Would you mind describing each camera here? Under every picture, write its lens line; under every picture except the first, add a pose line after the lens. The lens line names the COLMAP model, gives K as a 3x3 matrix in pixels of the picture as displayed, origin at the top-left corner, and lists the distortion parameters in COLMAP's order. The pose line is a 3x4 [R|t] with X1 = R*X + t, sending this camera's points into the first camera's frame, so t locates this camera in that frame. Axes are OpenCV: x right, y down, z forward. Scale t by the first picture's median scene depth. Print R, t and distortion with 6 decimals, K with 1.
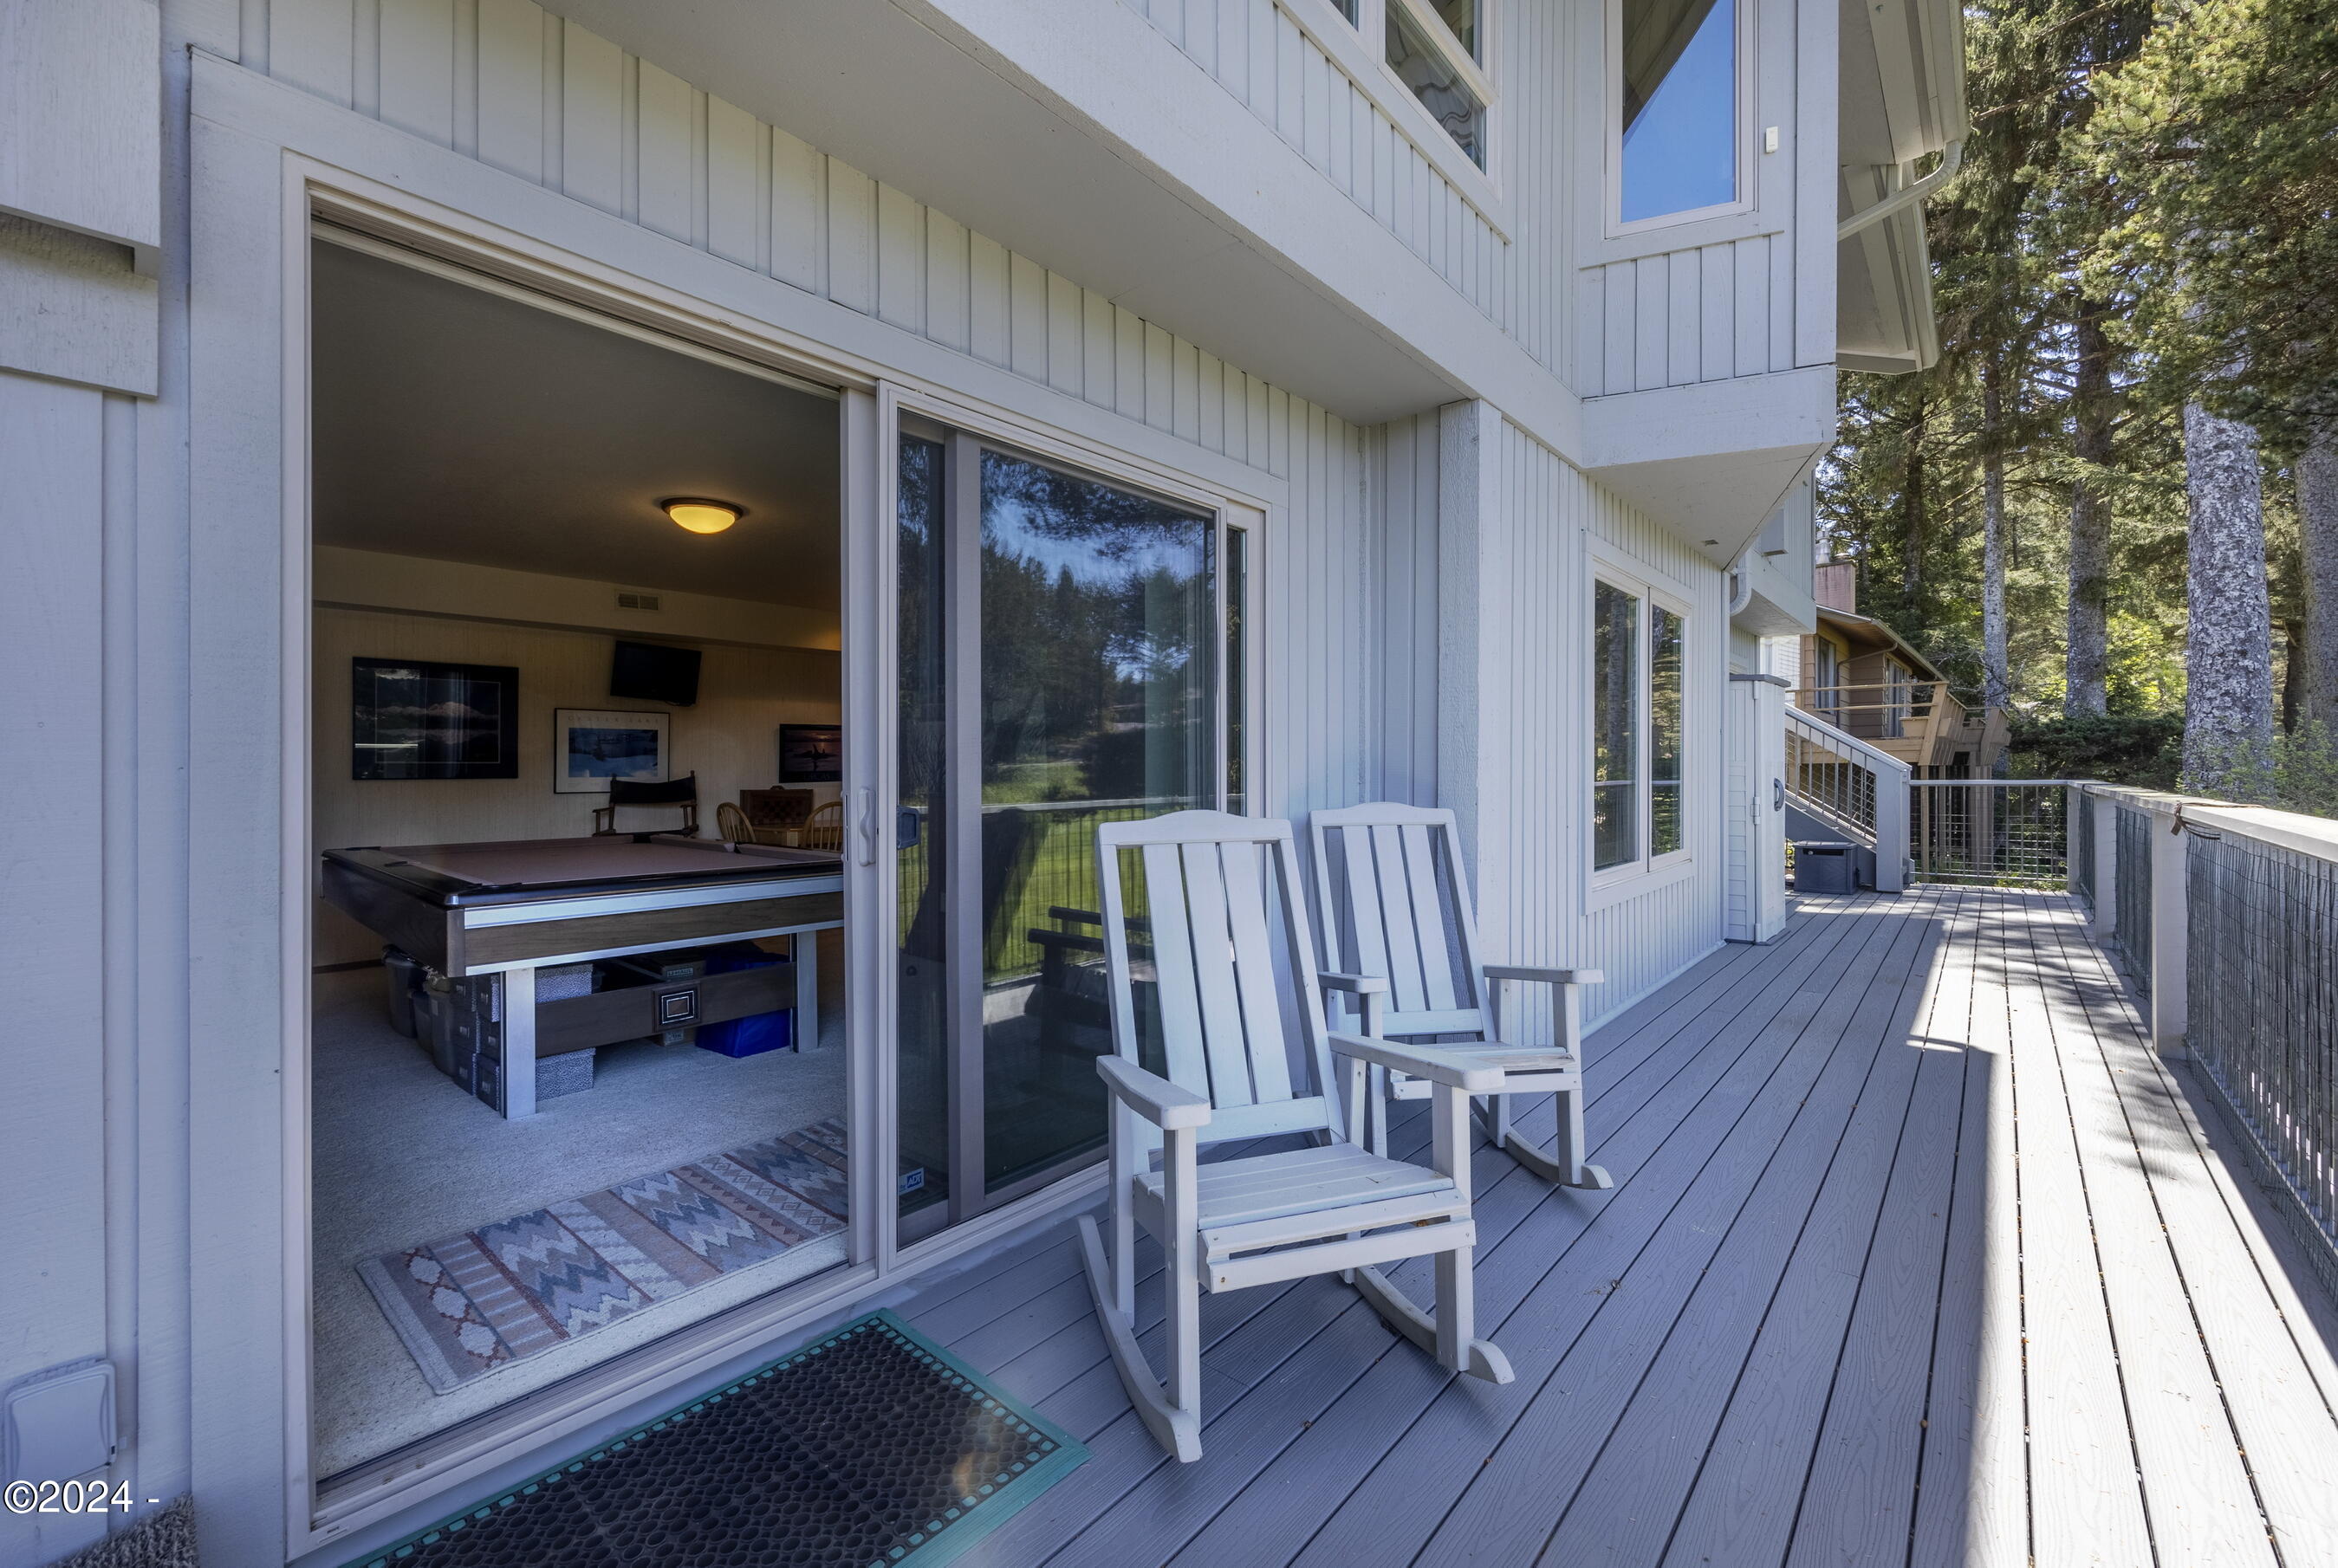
lens RADIAL K [[960.8, 0, 1162.9], [0, 960.8, 774.1], [0, 0, 1]] dist [0.004345, -0.000307]
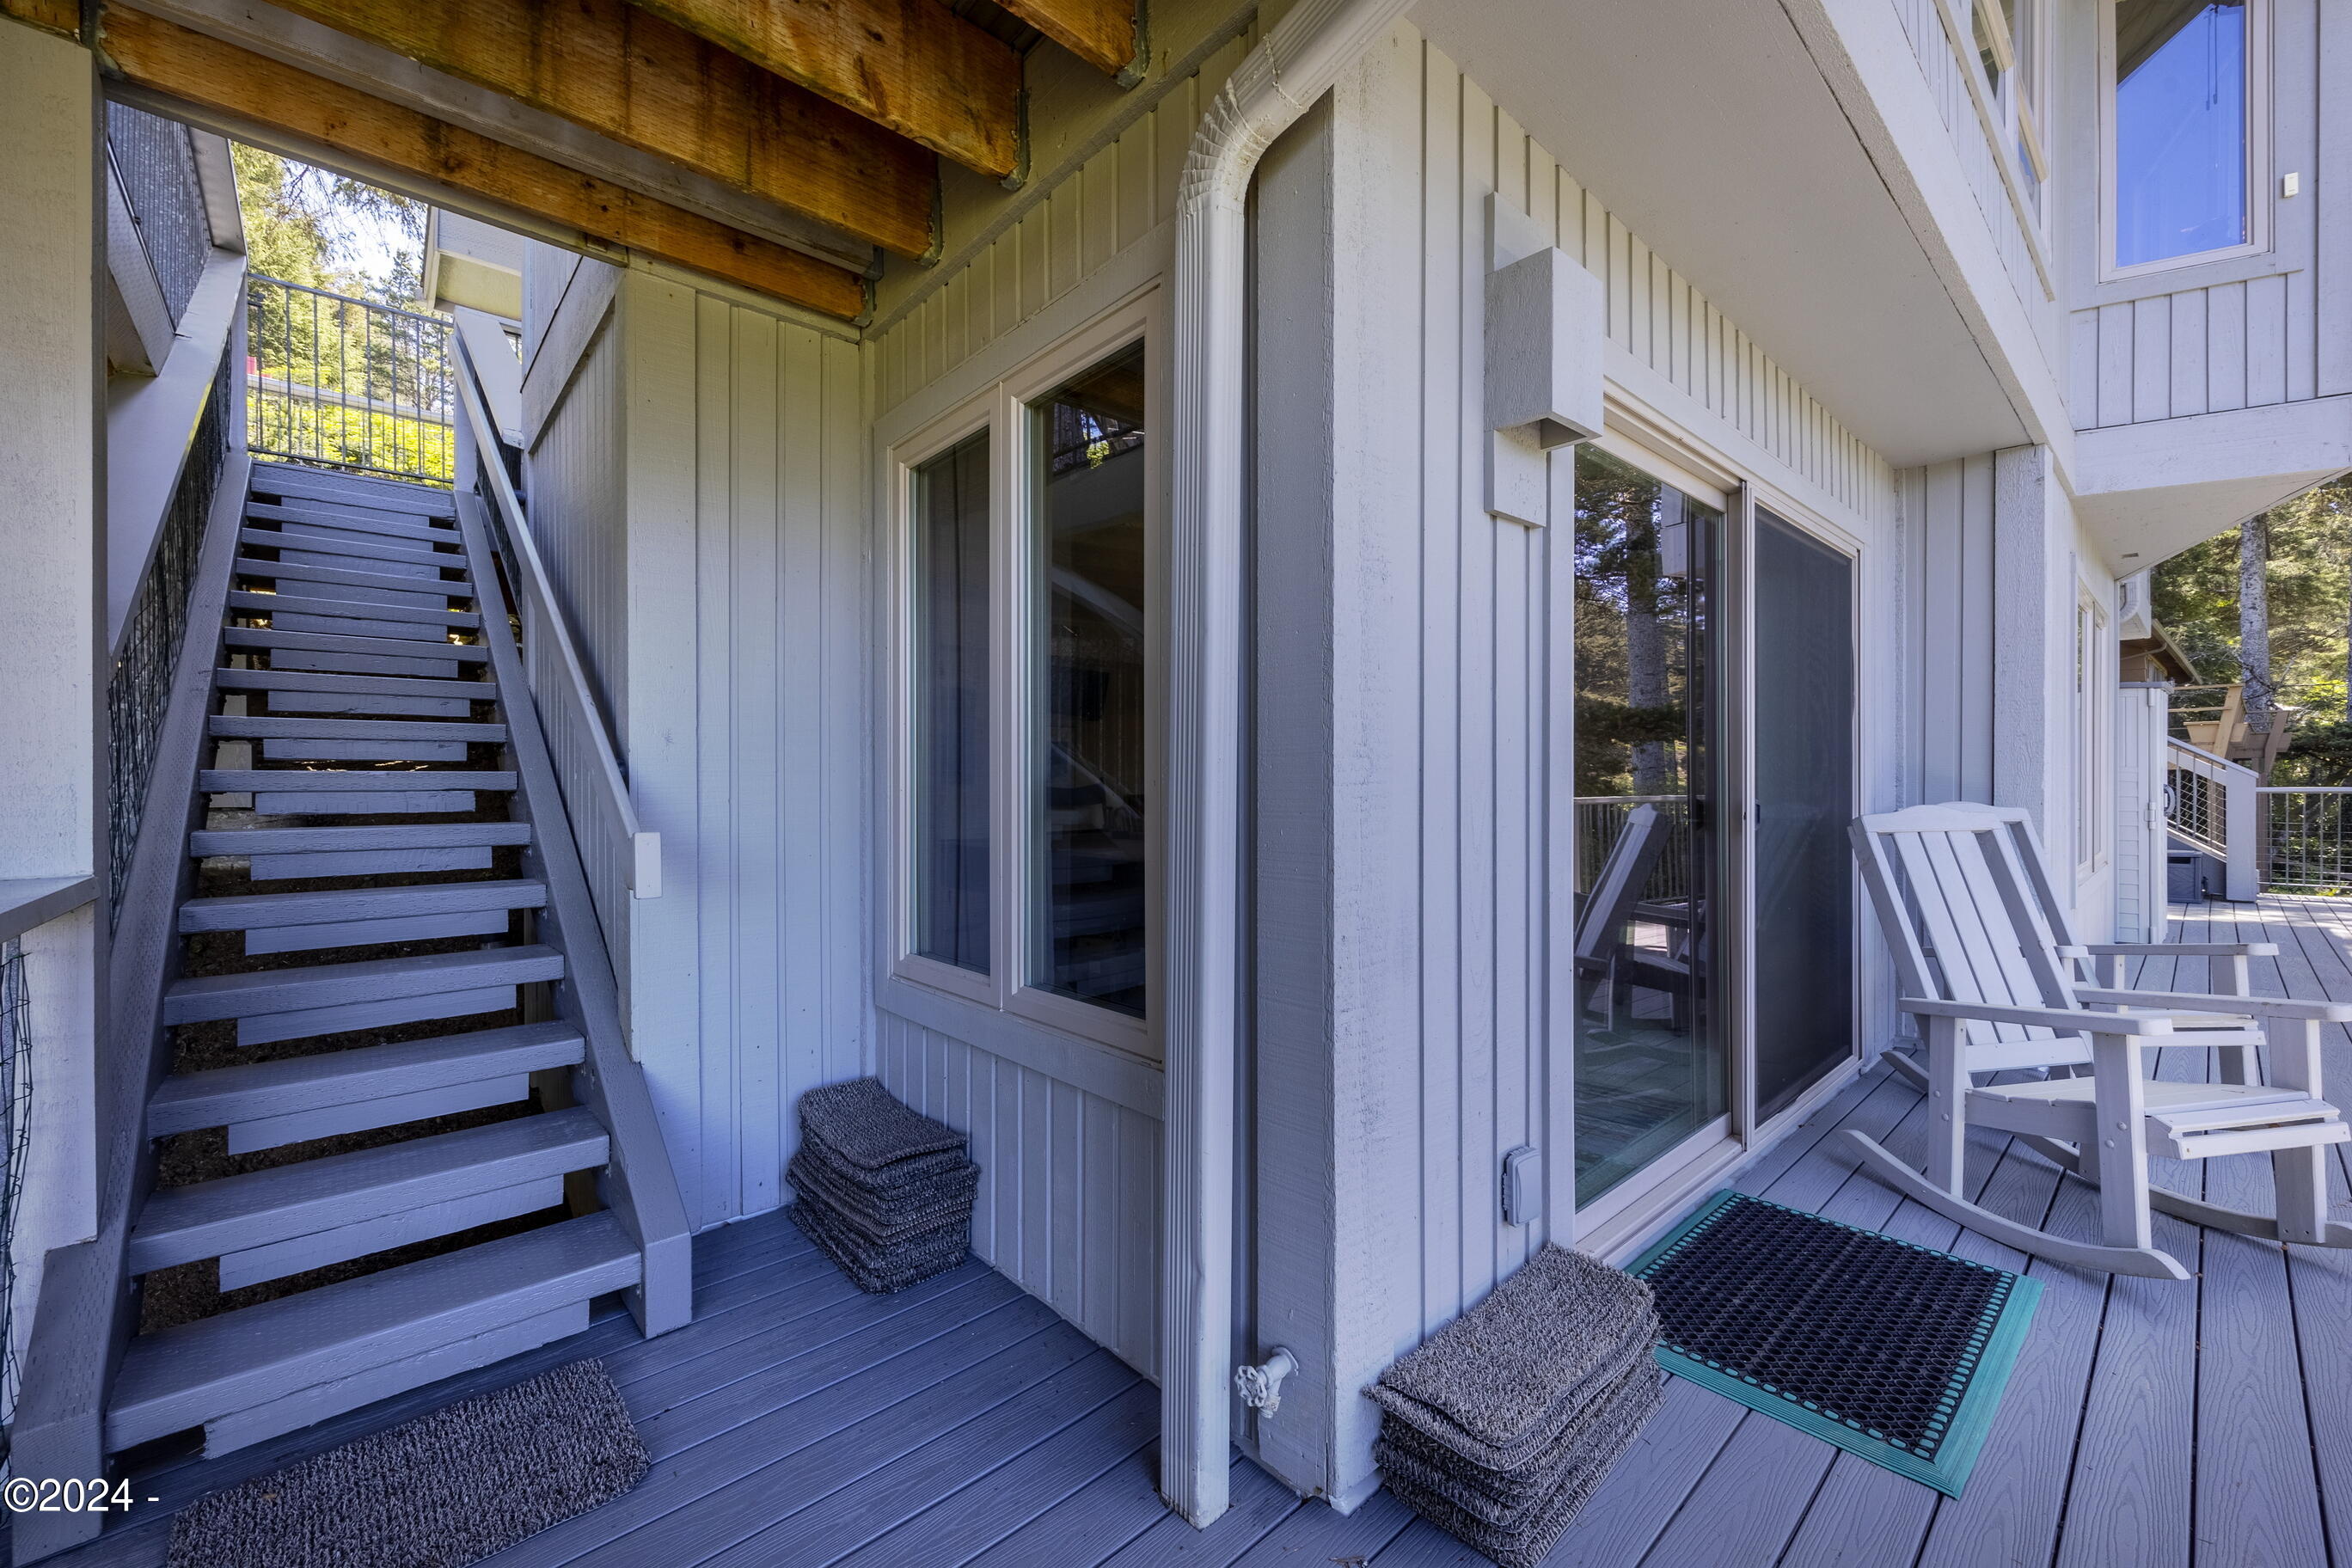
lens RADIAL K [[966.7, 0, 1172.4], [0, 966.7, 788.9], [0, 0, 1]] dist [0.004345, -0.000307]
pose [[0.994849, -0.001692, -0.101351, -0.459179], [0.002060, 0.999992, 0.003532, 0.004875], [0.101344, -0.003723, 0.994844, -0.186837]]
